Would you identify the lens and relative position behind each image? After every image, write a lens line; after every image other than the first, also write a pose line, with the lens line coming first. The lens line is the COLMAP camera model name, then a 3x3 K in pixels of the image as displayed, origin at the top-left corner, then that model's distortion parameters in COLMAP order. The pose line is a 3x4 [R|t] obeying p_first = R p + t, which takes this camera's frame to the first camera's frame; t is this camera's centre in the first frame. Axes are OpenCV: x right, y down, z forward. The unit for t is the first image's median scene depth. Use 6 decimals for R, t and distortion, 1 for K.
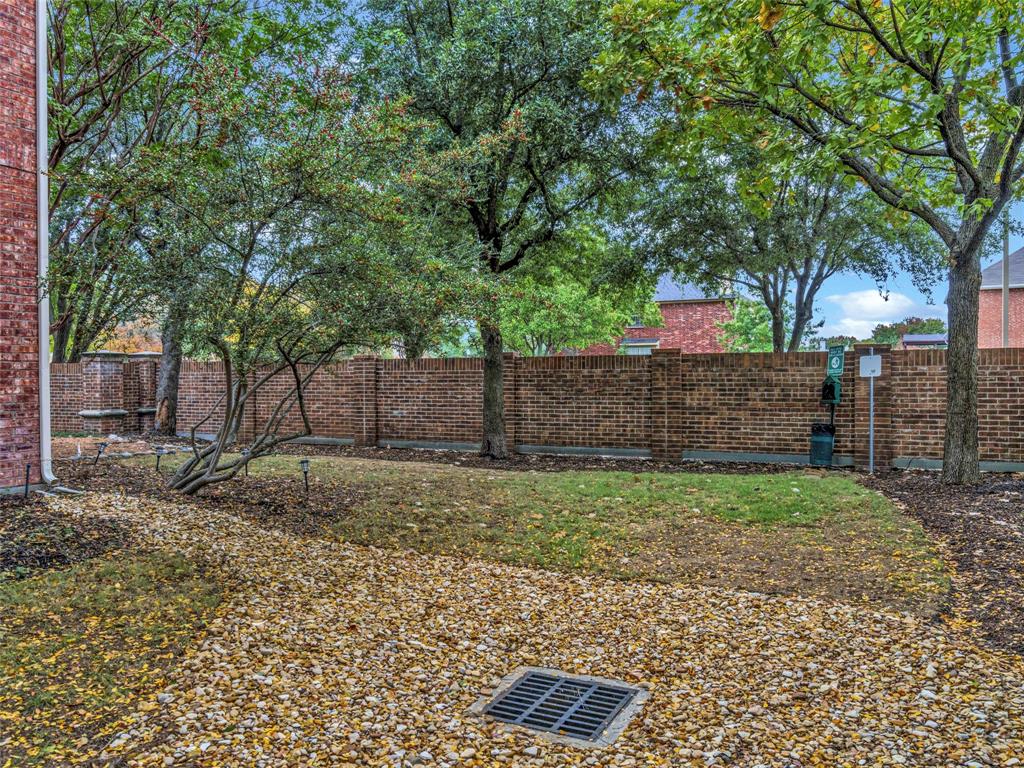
lens RADIAL K [[745.8, 0, 512.0], [0, 745.8, 386.2], [0, 0, 1]] dist [-0.000107, -0.000036]
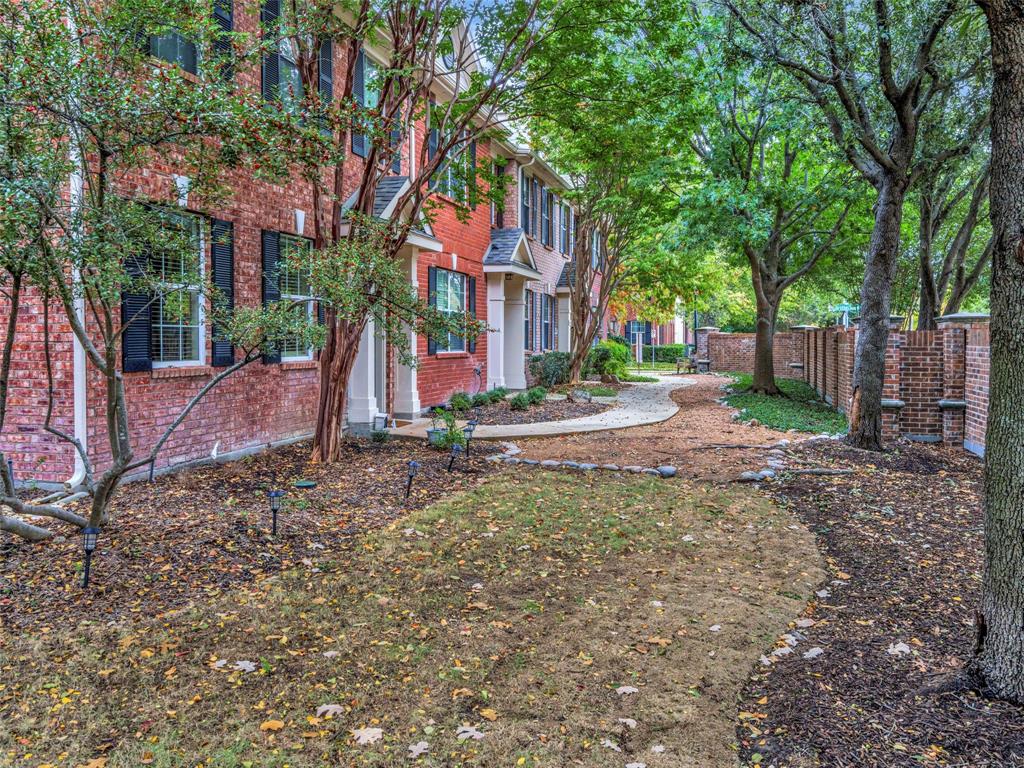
lens RADIAL K [[745.8, 0, 512.0], [0, 745.8, 381.9], [0, 0, 1]] dist [-0.000107, -0.000036]
pose [[0.150590, 0.017501, -0.988441, 0.298261], [0.004657, 0.999820, 0.018412, -0.000173], [0.988585, -0.007376, 0.150481, 1.394195]]
